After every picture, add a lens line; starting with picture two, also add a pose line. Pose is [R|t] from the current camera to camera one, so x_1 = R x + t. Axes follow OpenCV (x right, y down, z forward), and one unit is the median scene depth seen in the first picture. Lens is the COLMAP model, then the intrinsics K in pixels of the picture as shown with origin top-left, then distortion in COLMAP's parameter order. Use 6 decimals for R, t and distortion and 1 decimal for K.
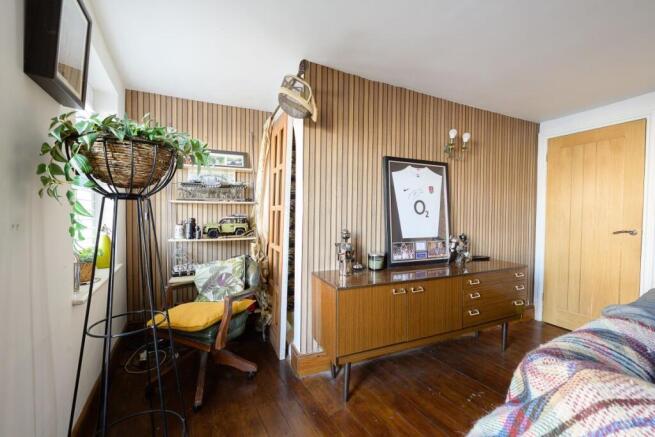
lens RADIAL K [[259.7, 0, 328.5], [0, 259.7, 219.7], [0, 0, 1]] dist [-0.008234, 0.001051]
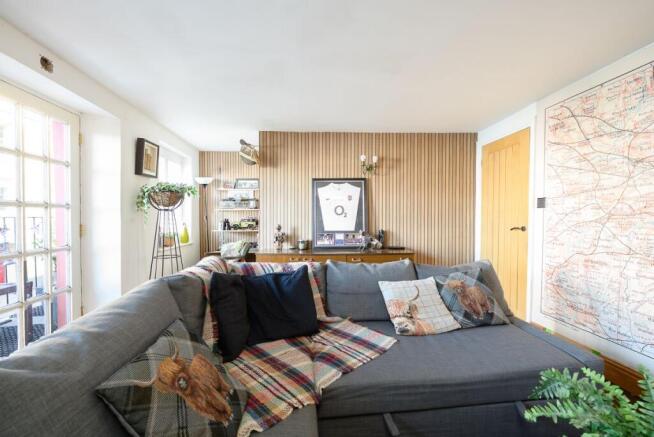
lens RADIAL K [[259.3, 0, 327.7], [0, 259.3, 220.1], [0, 0, 1]] dist [-0.008234, 0.001051]
pose [[0.915839, -0.004854, -0.401517, 0.858639], [0.002352, 0.999975, -0.006723, 0.017316], [0.401540, 0.005213, 0.915827, -0.371463]]
